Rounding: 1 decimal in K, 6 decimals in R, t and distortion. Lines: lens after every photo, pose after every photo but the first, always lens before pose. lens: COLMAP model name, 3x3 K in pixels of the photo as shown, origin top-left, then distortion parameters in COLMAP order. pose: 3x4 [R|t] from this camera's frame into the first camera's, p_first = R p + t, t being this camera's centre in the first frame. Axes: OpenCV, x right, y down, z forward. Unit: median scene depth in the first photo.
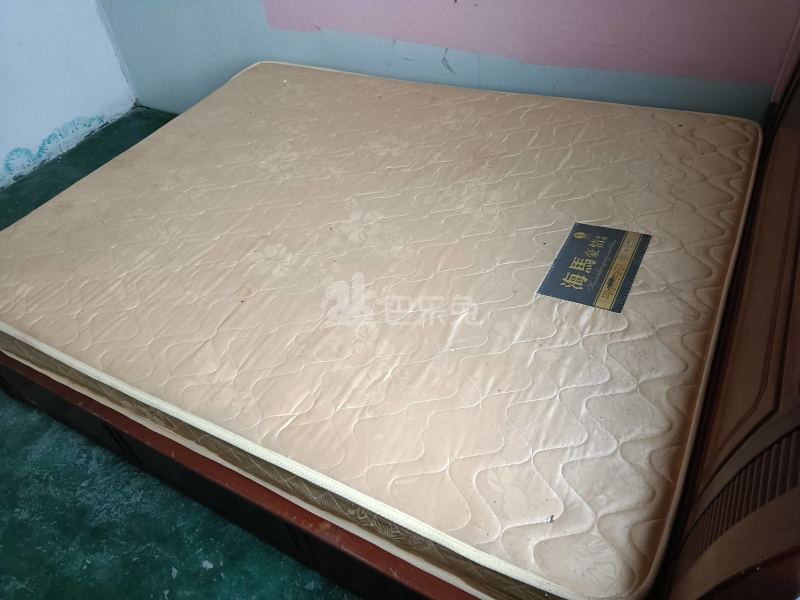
lens RADIAL K [[584.1, 0, 400.0], [0, 584.1, 300.0], [0, 0, 1]] dist [0.038181, -0.004349]
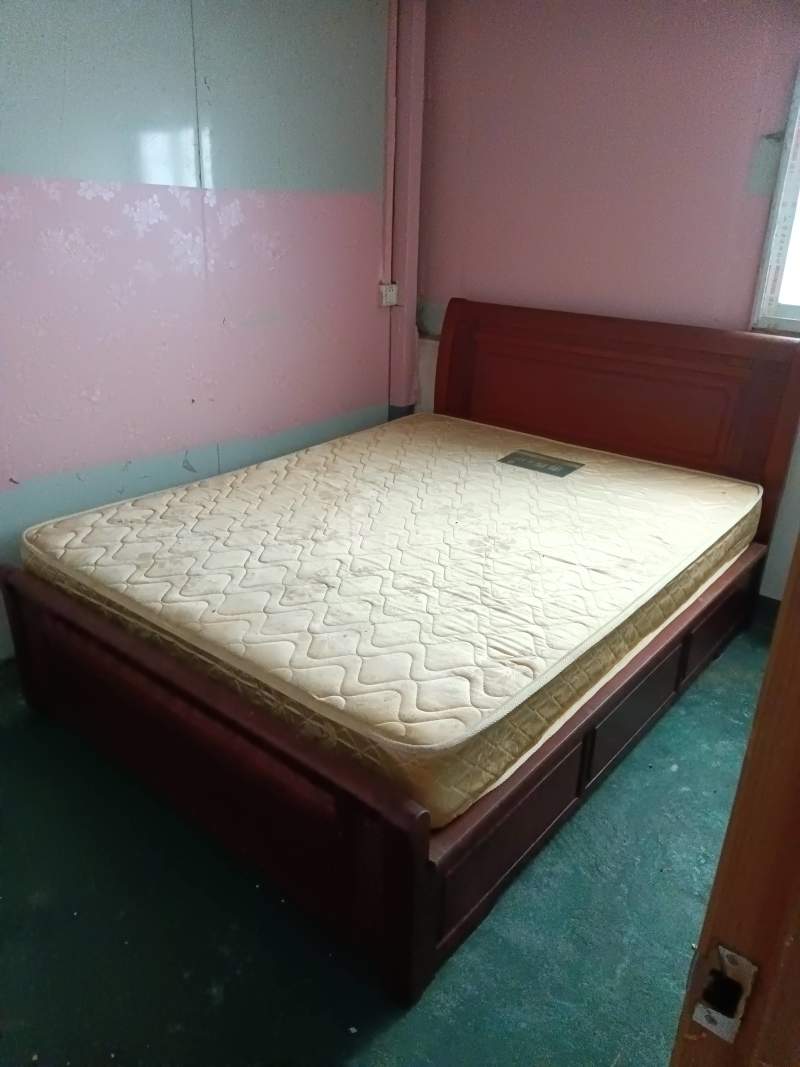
lens RADIAL K [[779.0, 0, 402.2], [0, 779.0, 526.4], [0, 0, 1]] dist [0.038181, -0.004349]
pose [[0.182186, -0.266169, 0.946553, -1.753053], [0.654766, 0.751019, 0.085160, -0.350205], [-0.733546, 0.604256, 0.311103, 0.694387]]
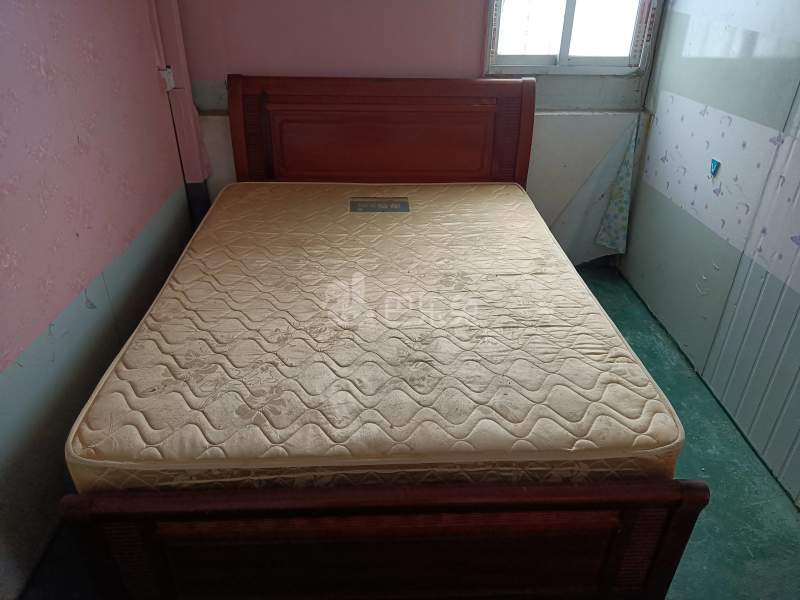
lens RADIAL K [[584.1, 0, 400.0], [0, 584.1, 300.0], [0, 0, 1]] dist [0.038181, -0.004349]
pose [[-0.509308, -0.334443, 0.792940, -1.372510], [0.634999, 0.475846, 0.608562, -1.055160], [-0.580846, 0.813461, -0.029981, 1.247089]]
